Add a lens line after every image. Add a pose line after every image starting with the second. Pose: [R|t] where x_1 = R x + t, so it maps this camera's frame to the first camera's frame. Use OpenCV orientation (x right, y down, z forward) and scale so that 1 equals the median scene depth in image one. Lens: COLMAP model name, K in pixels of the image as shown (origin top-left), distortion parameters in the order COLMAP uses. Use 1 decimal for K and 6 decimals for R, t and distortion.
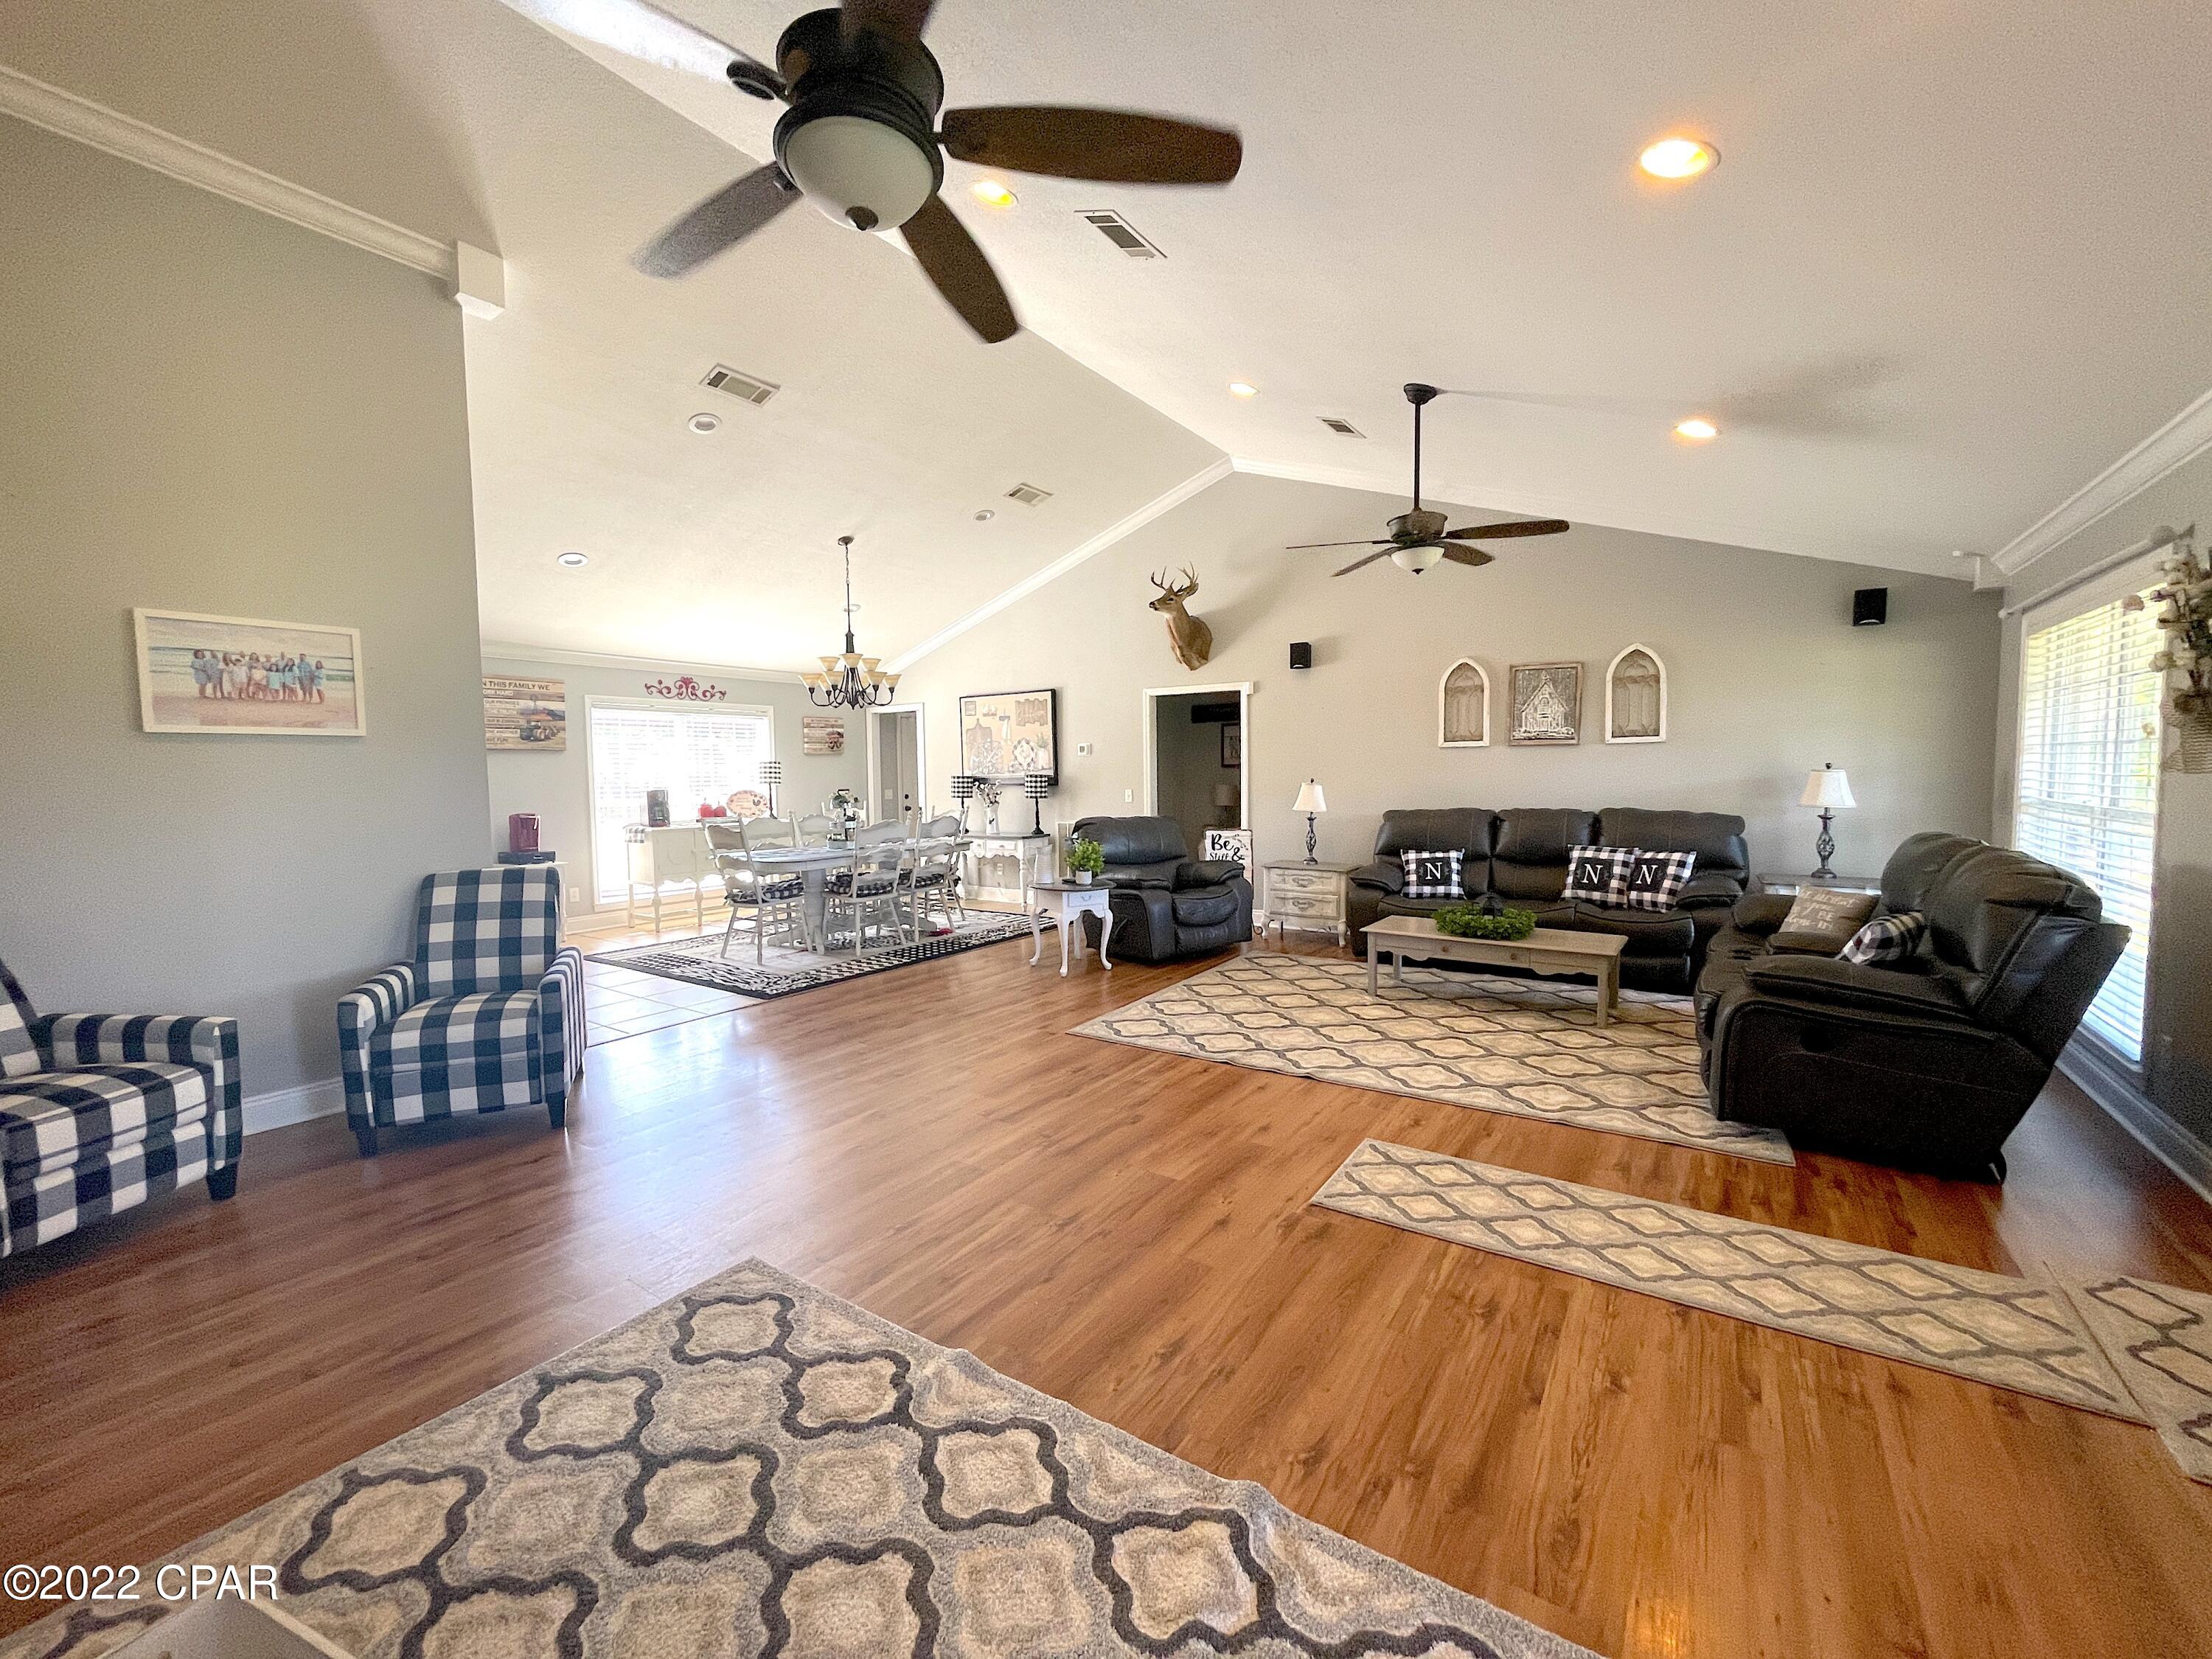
lens RADIAL K [[895.8, 0, 1104.3], [0, 895.8, 828.8], [0, 0, 1]] dist [-0.001158, 0.000300]
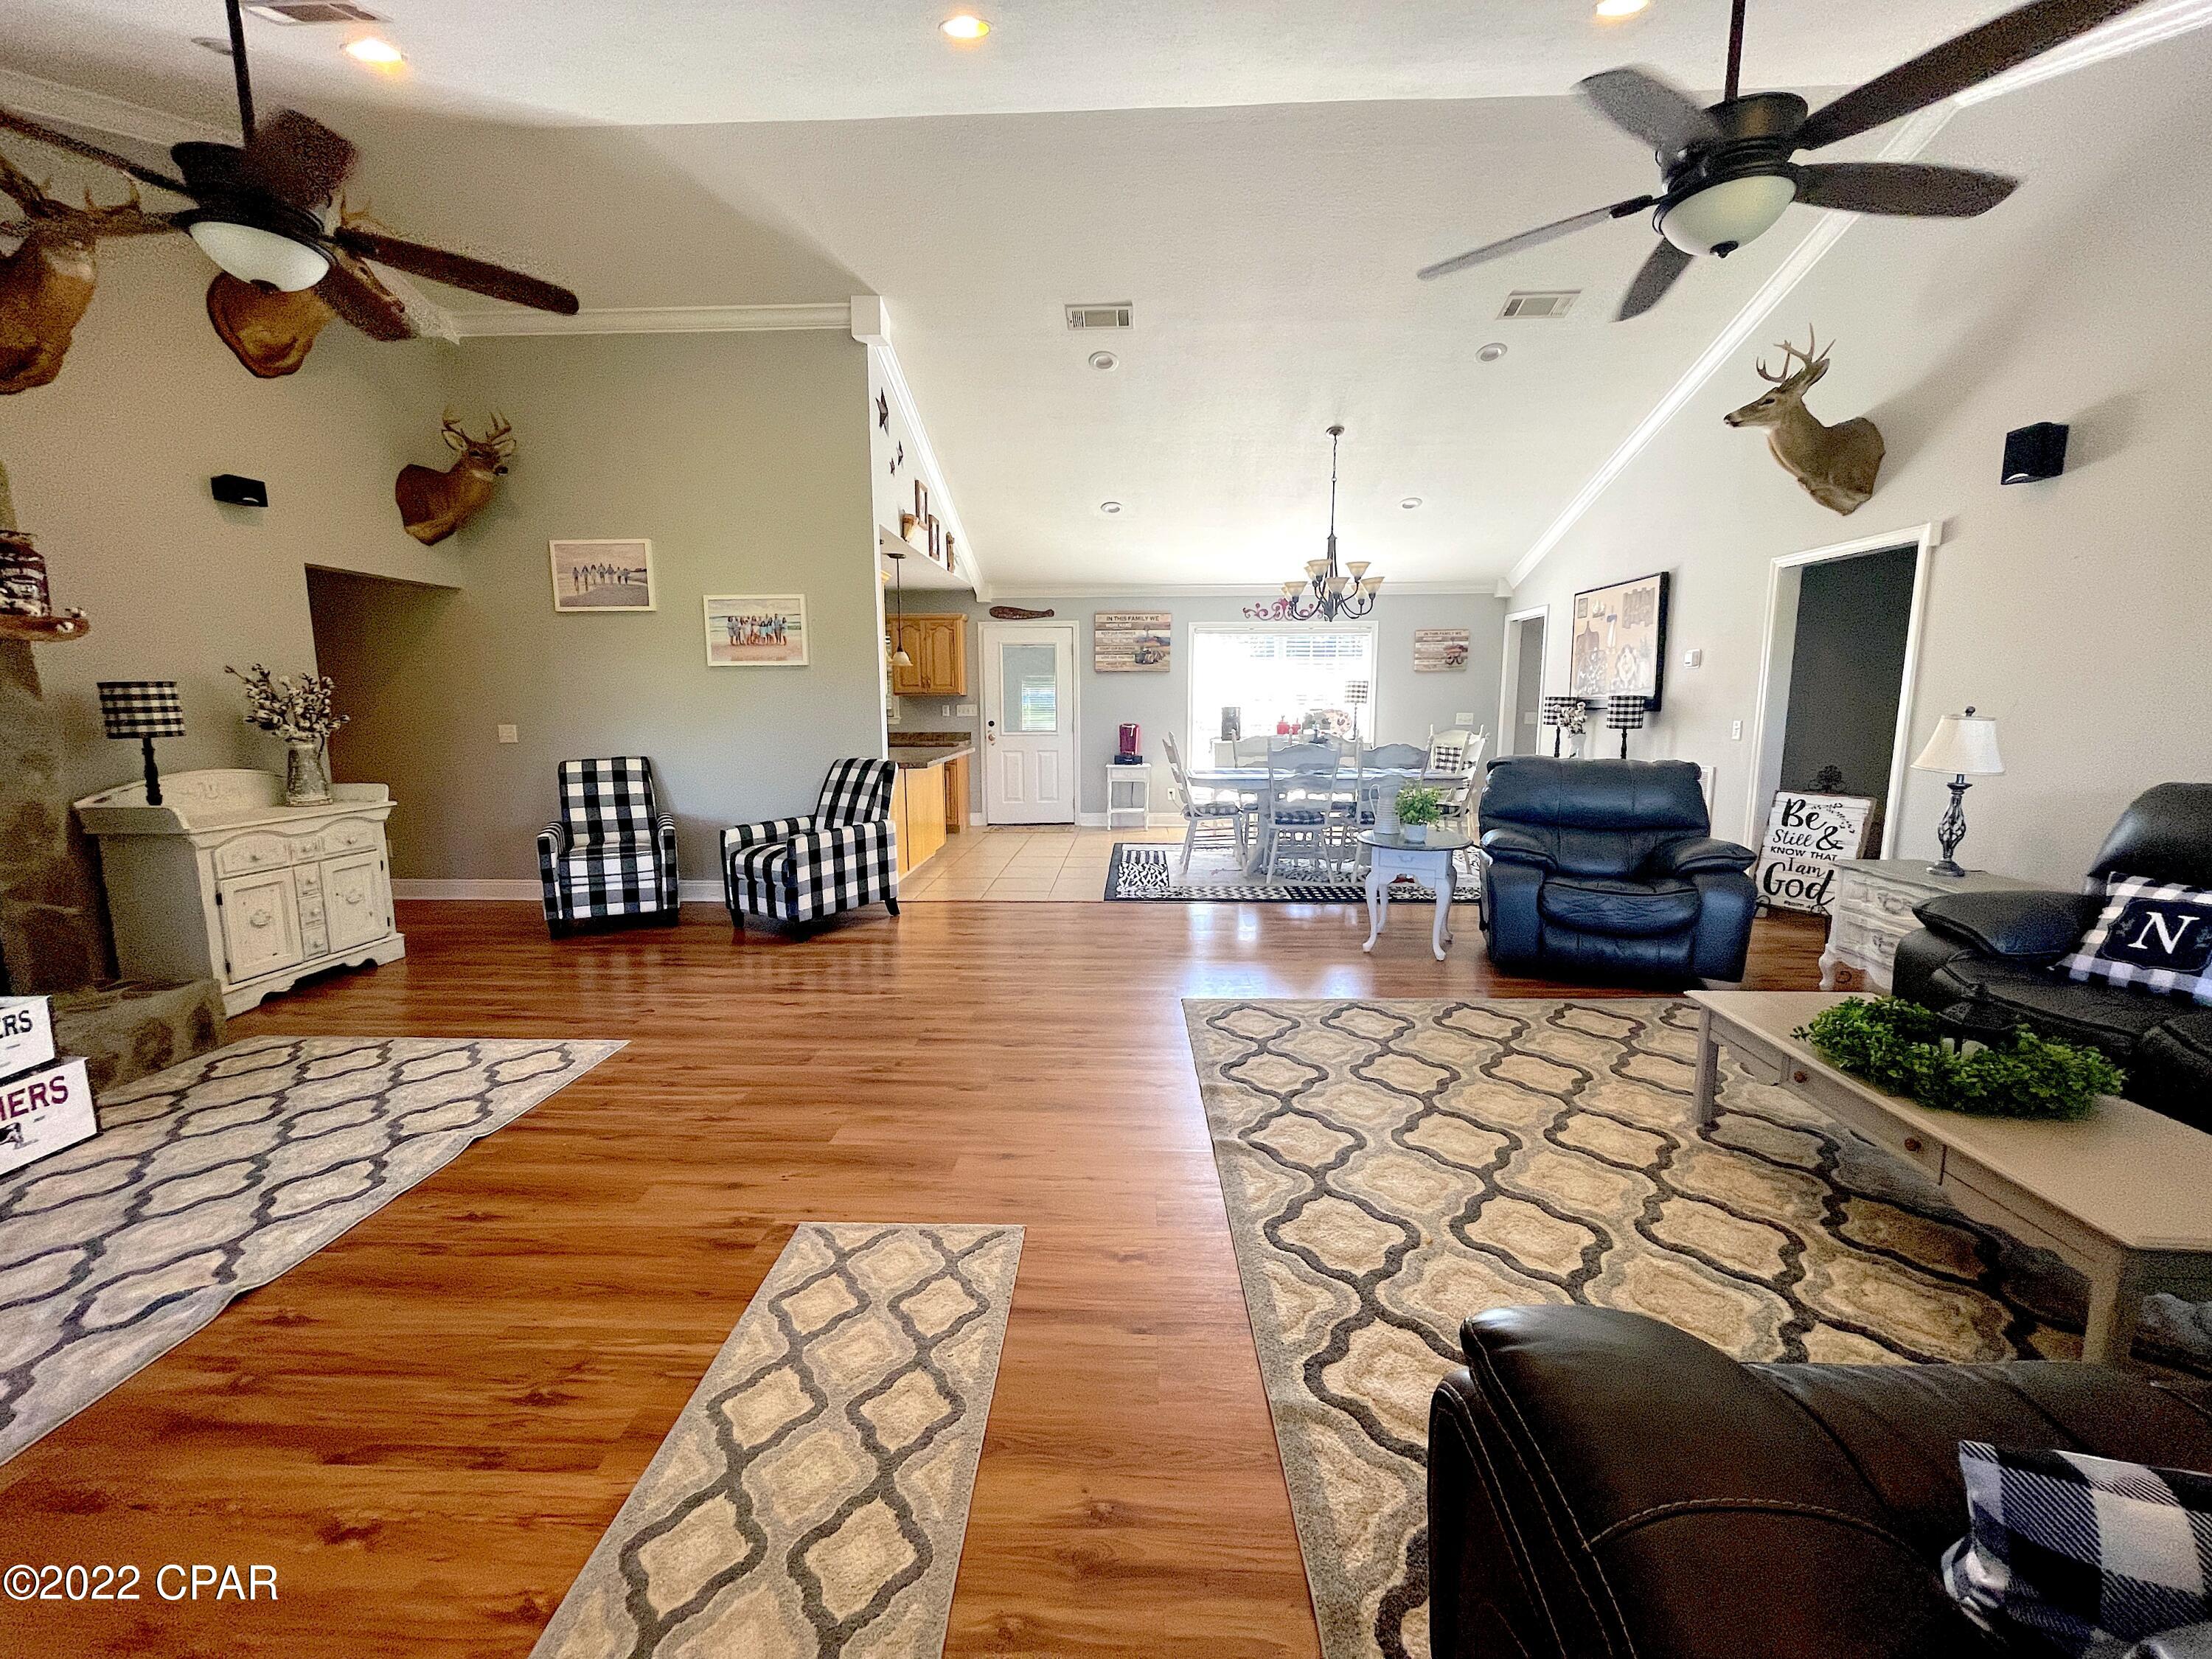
lens RADIAL K [[895.8, 0, 1101.1], [0, 895.8, 827.3], [0, 0, 1]] dist [-0.001158, 0.000300]
pose [[0.530121, 0.131236, -0.837705, 0.538812], [-0.057366, 0.991237, 0.118986, -0.028249], [0.845979, -0.015021, 0.533004, 0.428006]]
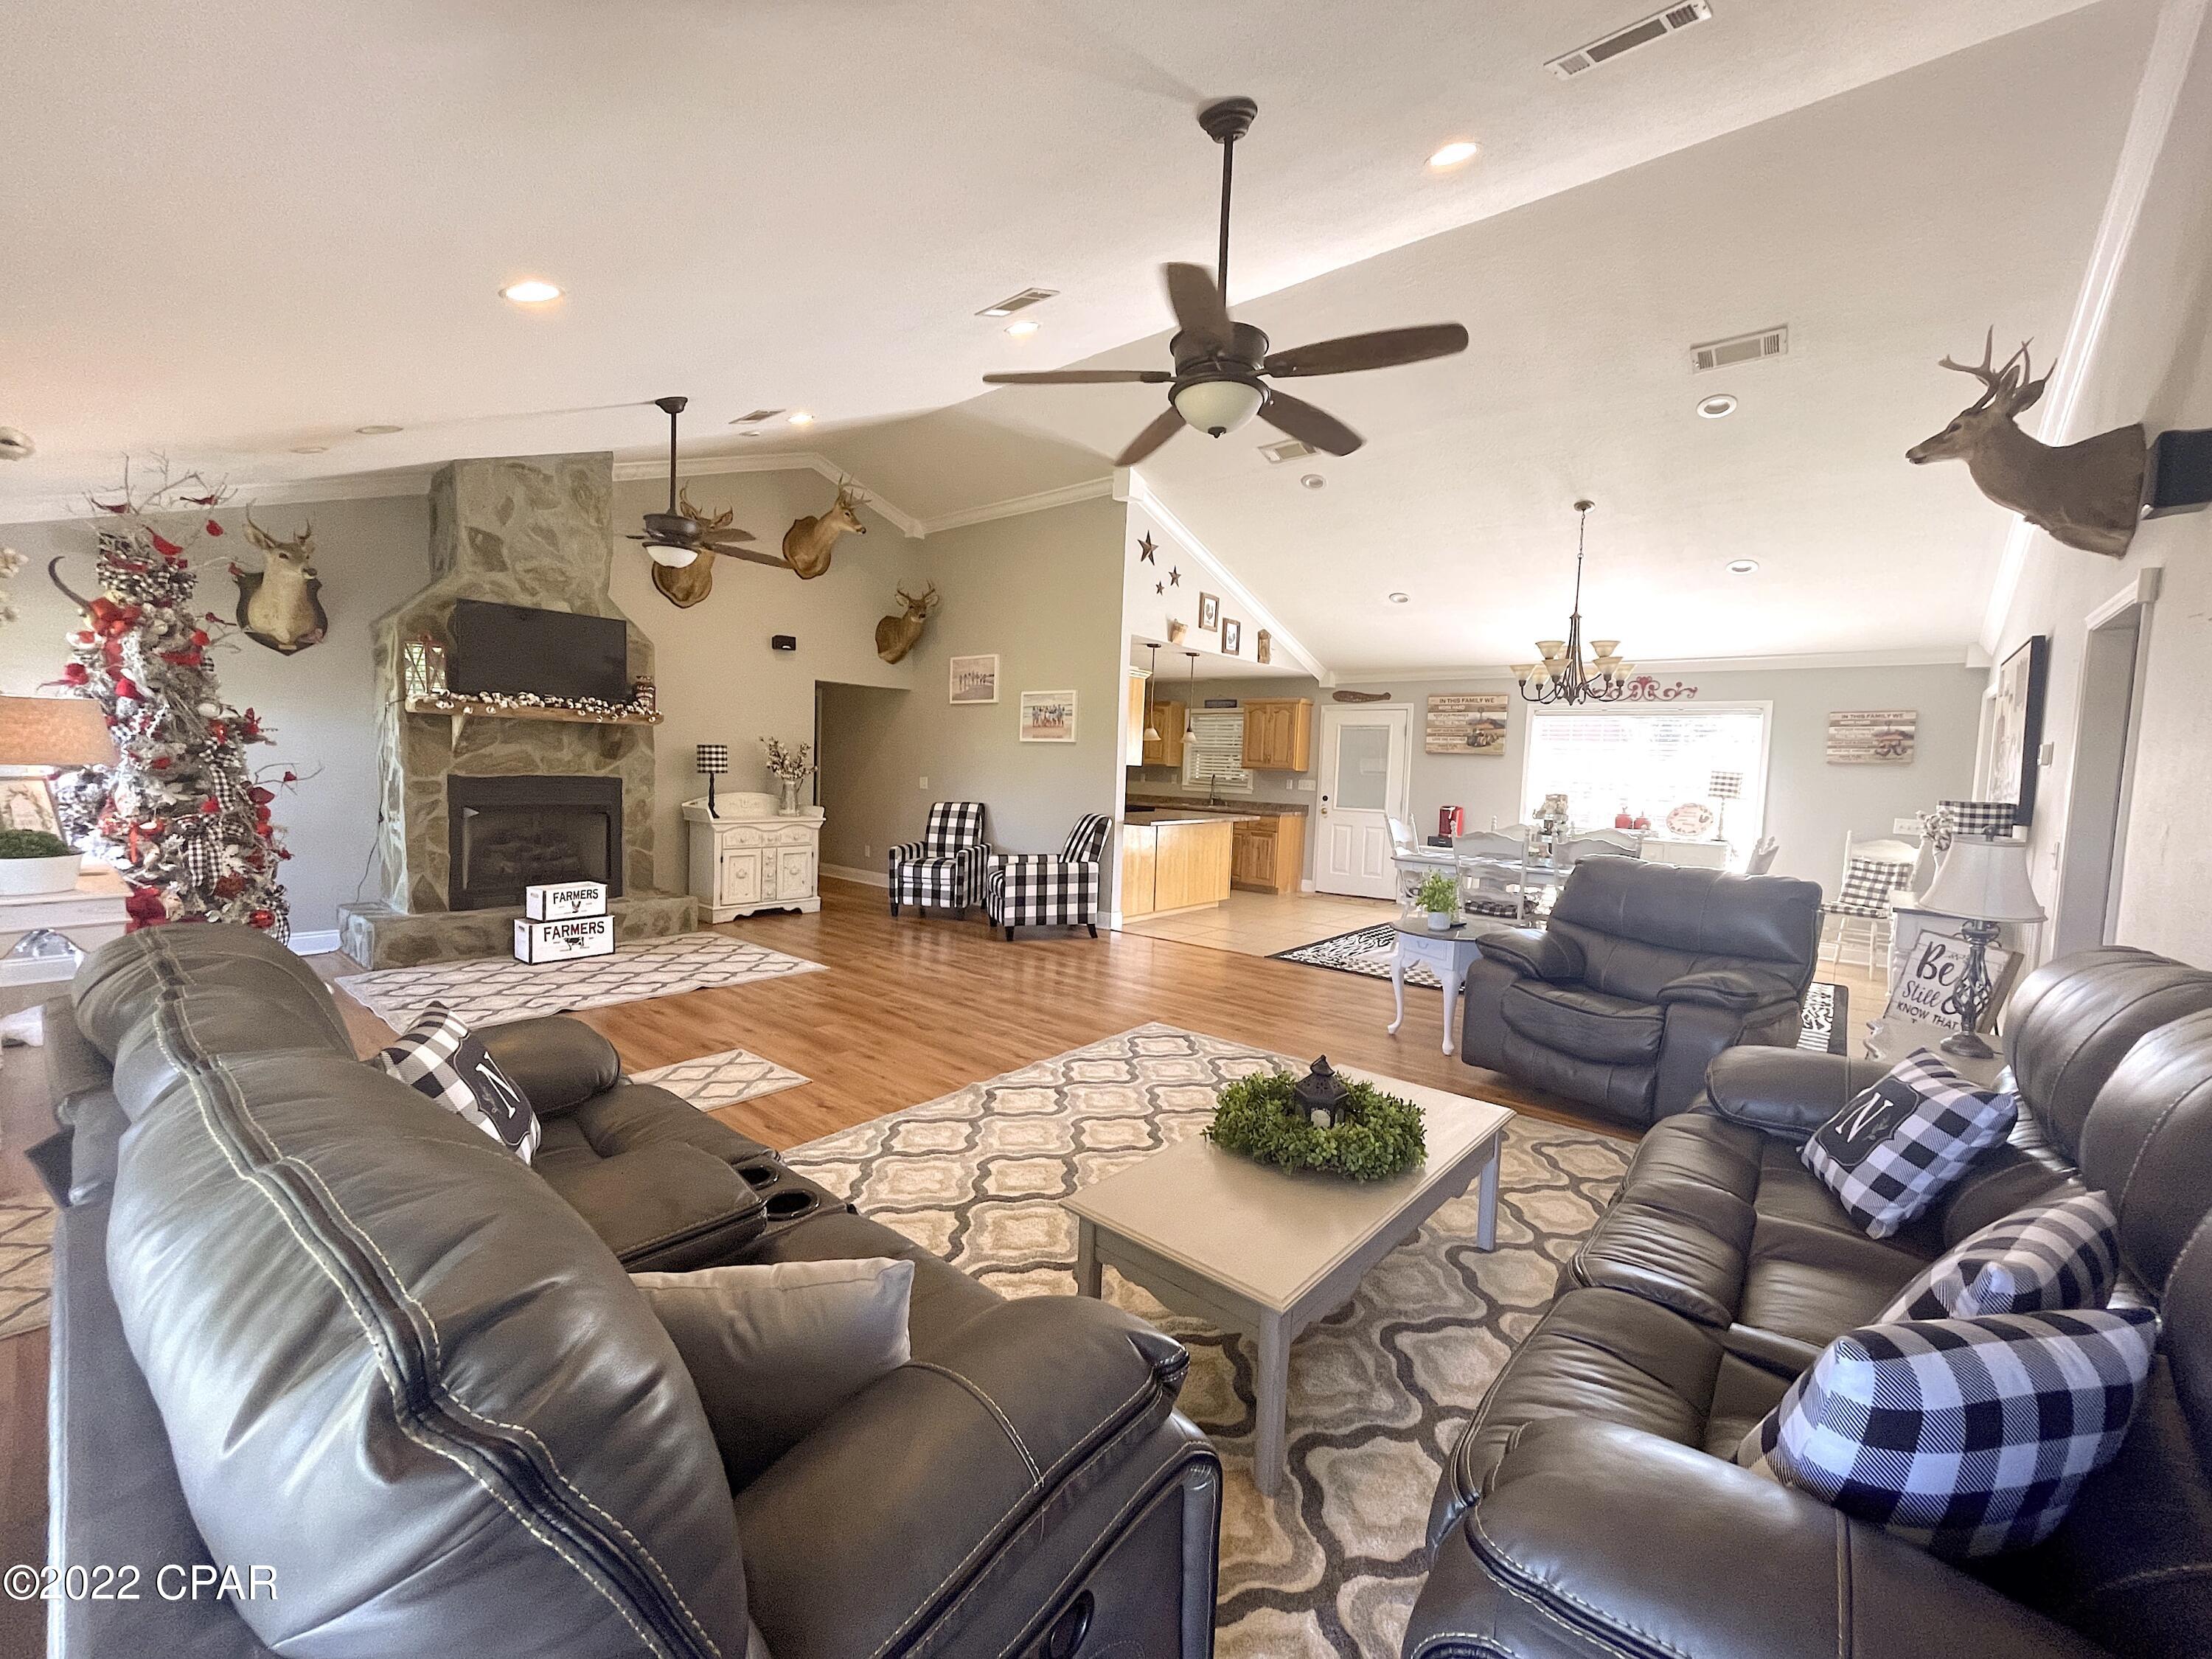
lens RADIAL K [[895.8, 0, 1099.2], [0, 895.8, 825.4], [0, 0, 1]] dist [-0.001158, 0.000300]
pose [[-0.101242, 0.078182, -0.991785, 0.852210], [-0.098010, 0.991274, 0.088147, -0.071386], [0.990022, 0.106129, -0.092696, 0.895993]]
